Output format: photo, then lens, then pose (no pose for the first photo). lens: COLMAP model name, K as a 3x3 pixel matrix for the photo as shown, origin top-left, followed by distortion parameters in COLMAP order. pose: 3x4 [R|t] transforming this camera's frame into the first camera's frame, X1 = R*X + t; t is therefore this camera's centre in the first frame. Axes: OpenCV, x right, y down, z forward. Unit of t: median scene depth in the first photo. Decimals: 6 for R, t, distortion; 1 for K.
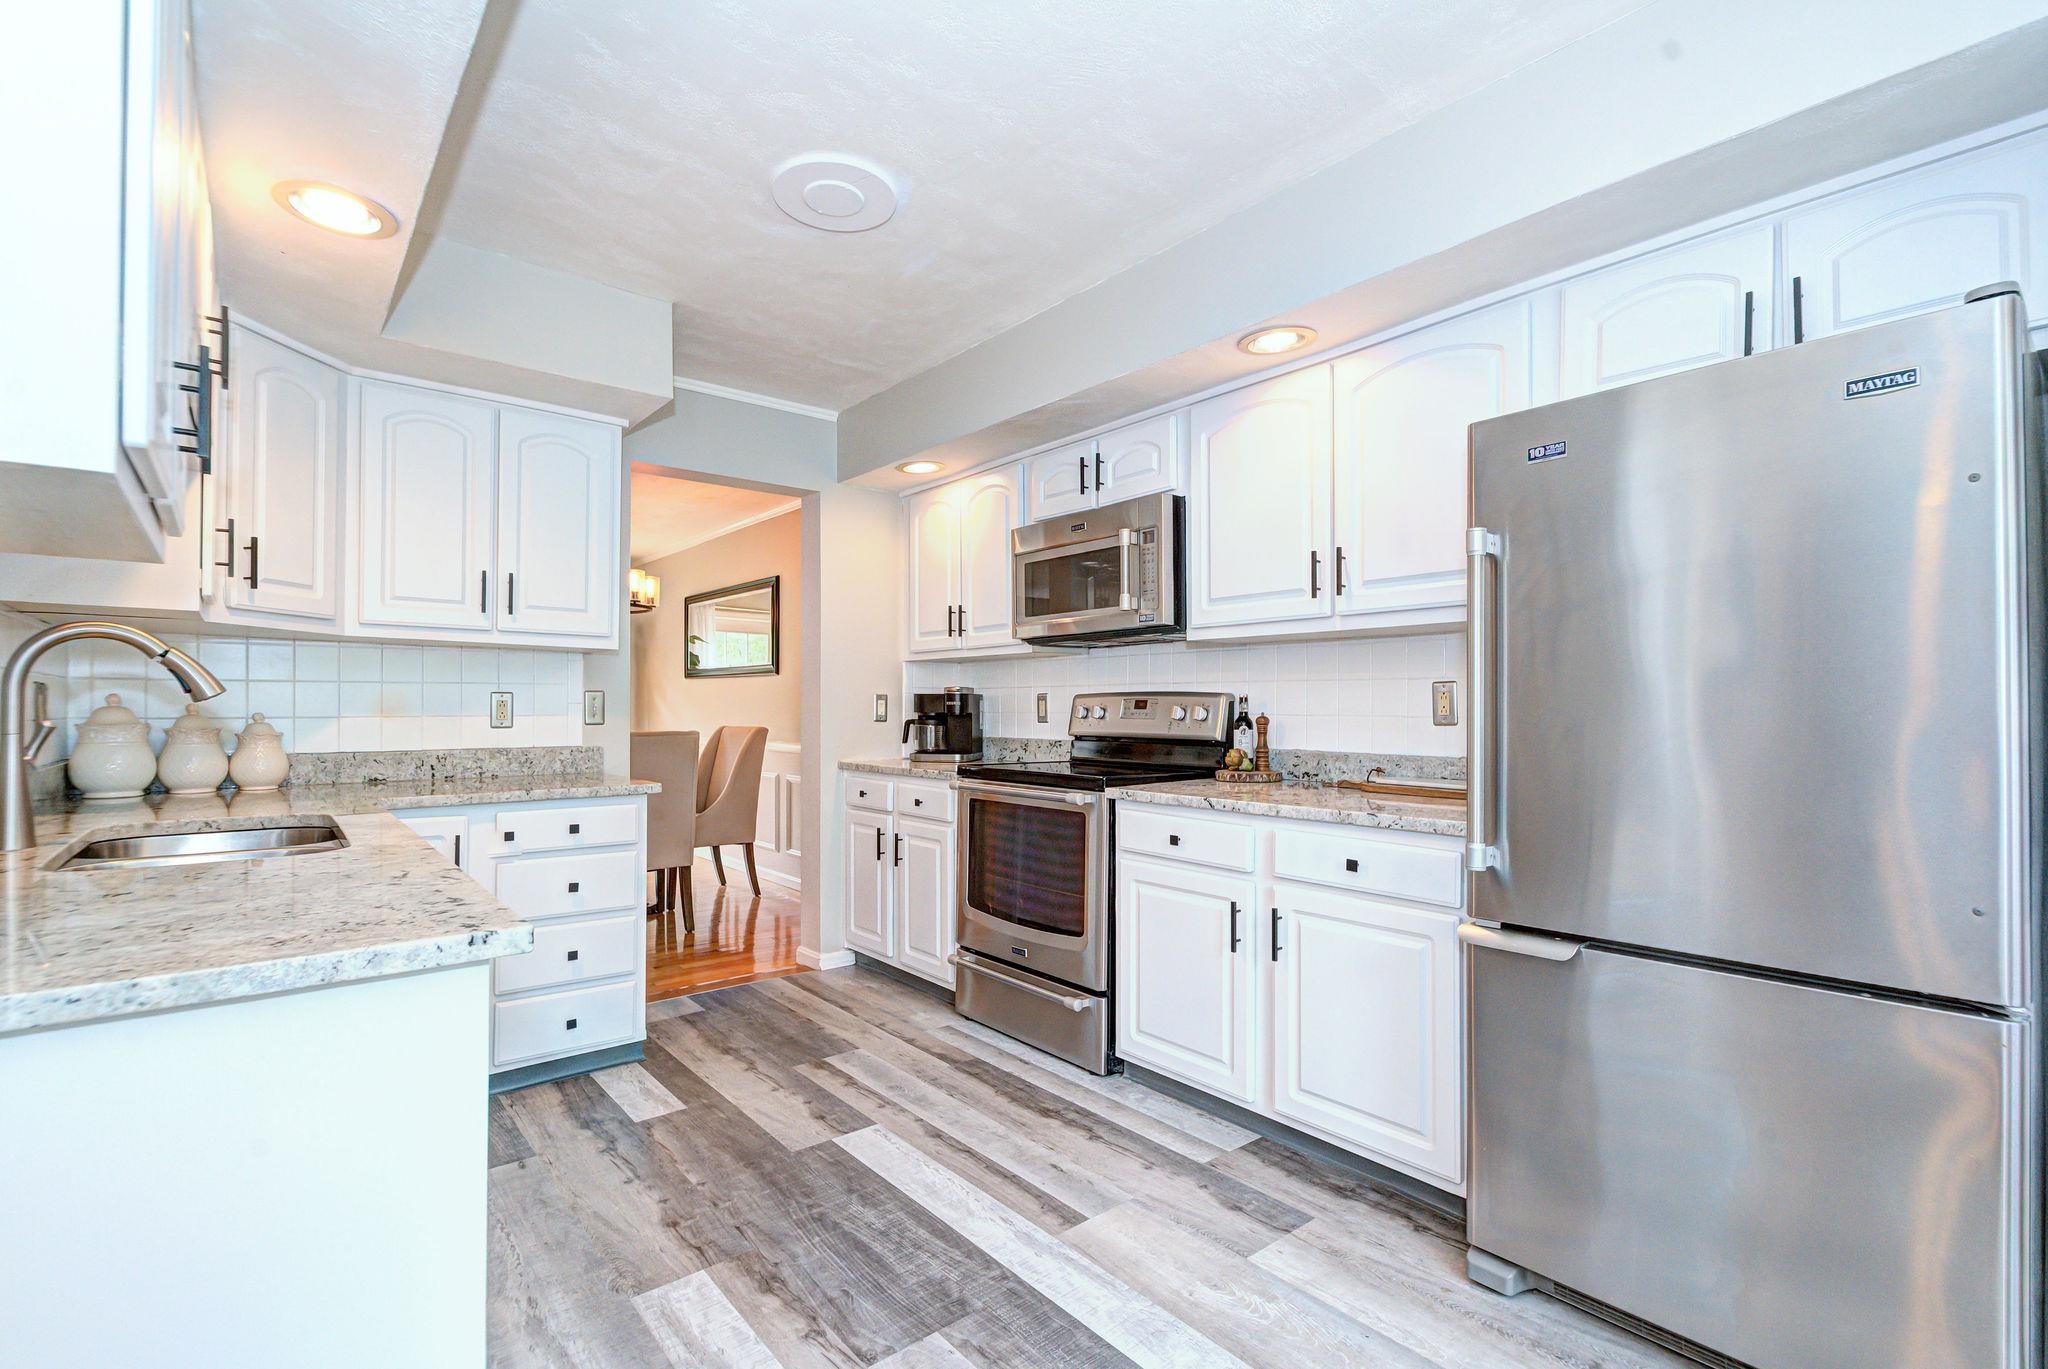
lens RADIAL K [[926.2, 0, 1012.1], [0, 926.2, 698.6], [0, 0, 1]] dist [0.000549, -0.000439]
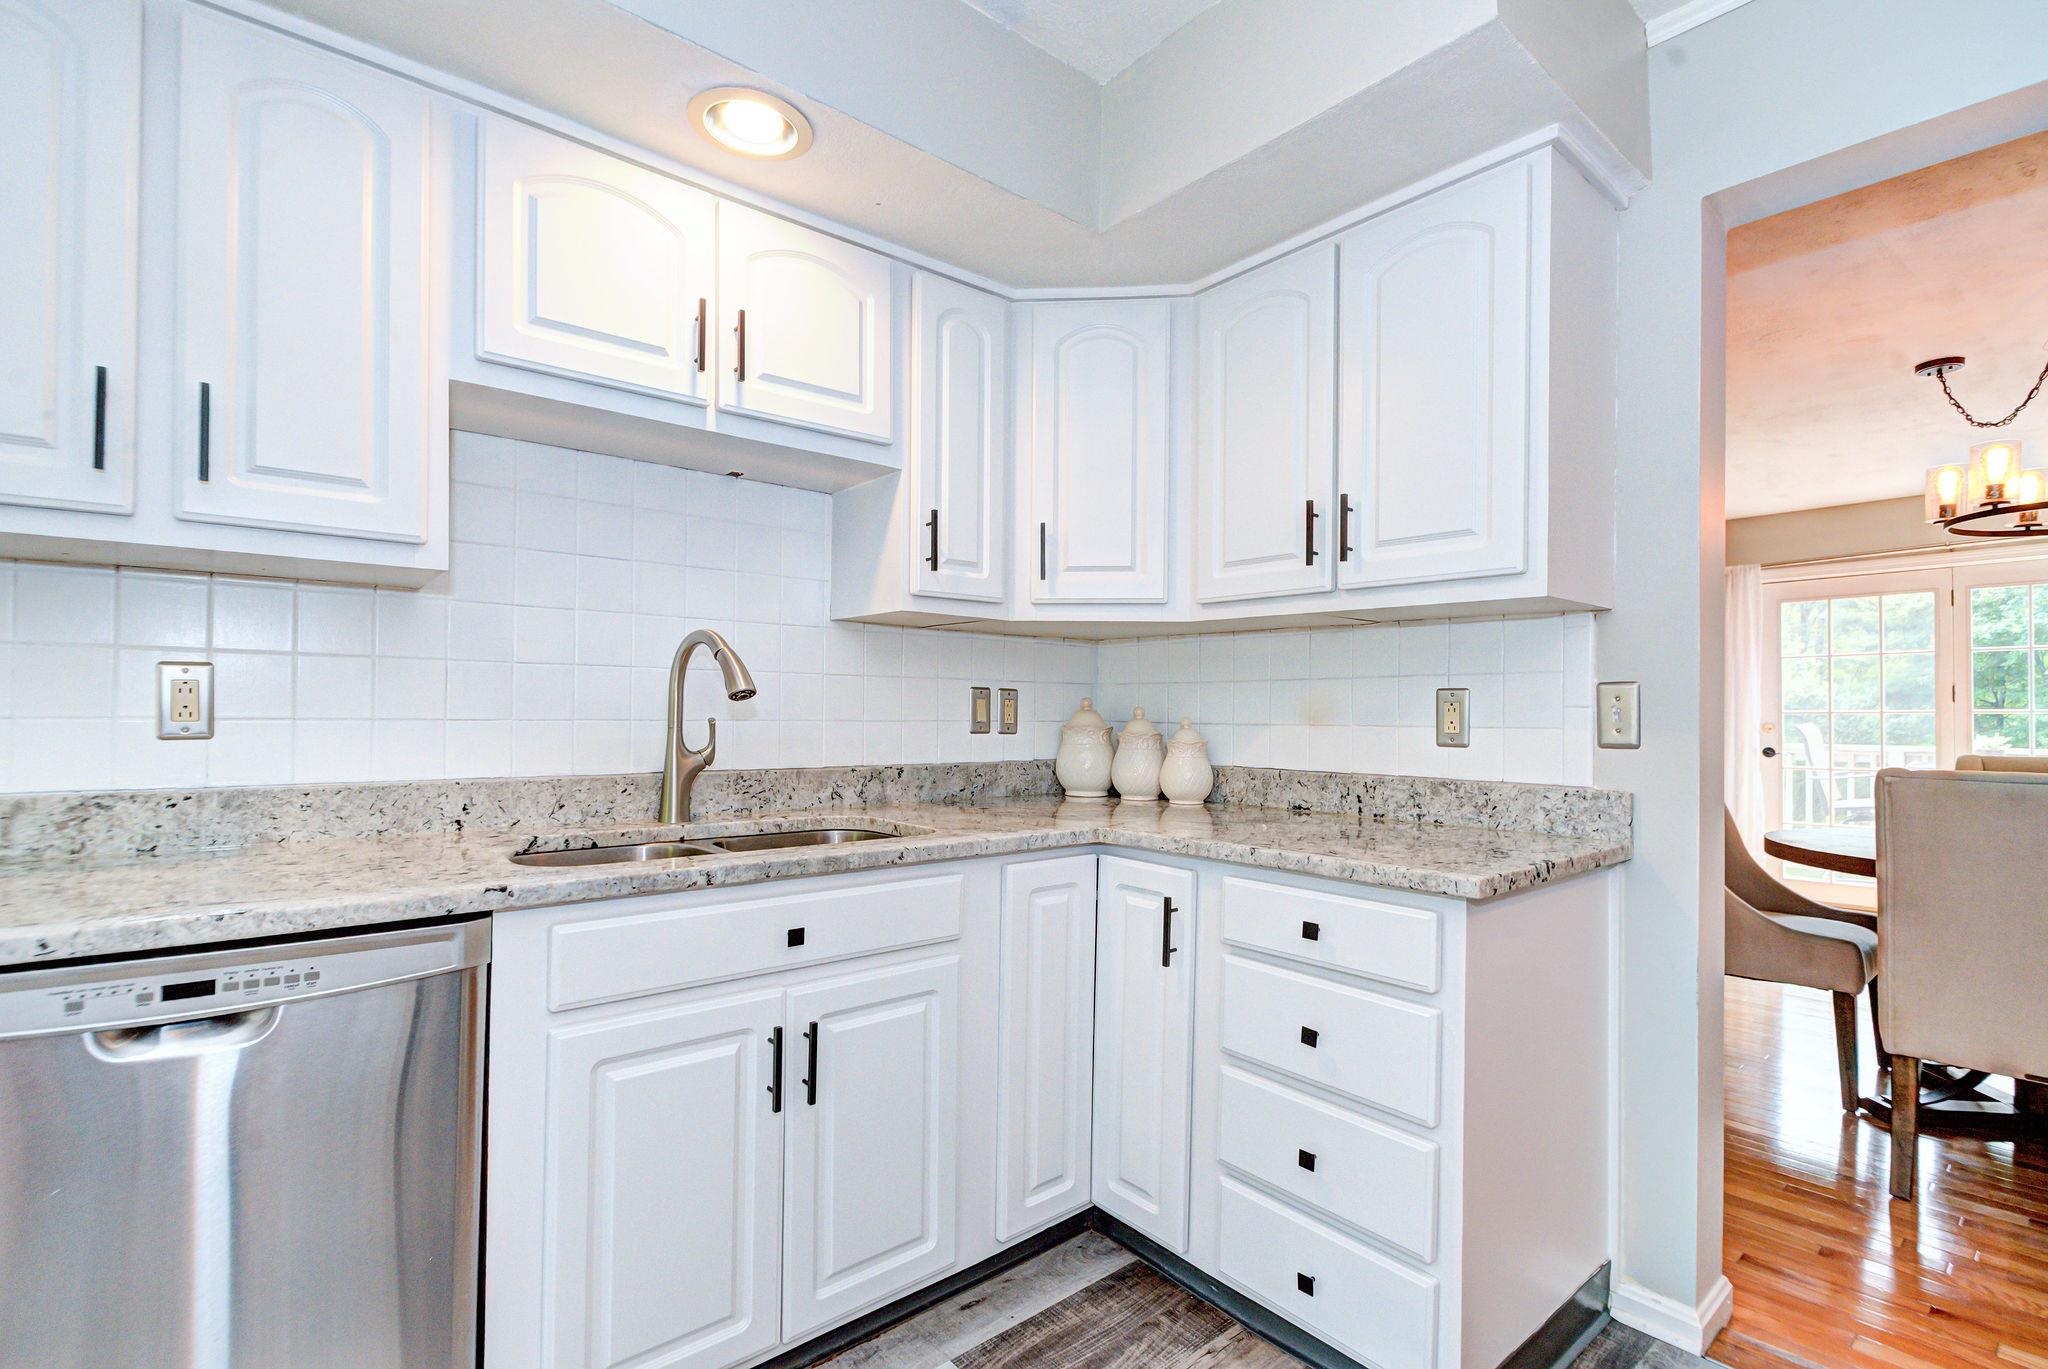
lens RADIAL K [[926.2, 0, 1012.1], [0, 926.2, 698.6], [0, 0, 1]] dist [0.000549, -0.000439]
pose [[0.002780, -0.015035, -0.999883, 0.074413], [-0.002902, 0.999883, -0.015043, 0.010160], [0.999992, 0.002943, 0.002736, 0.744148]]
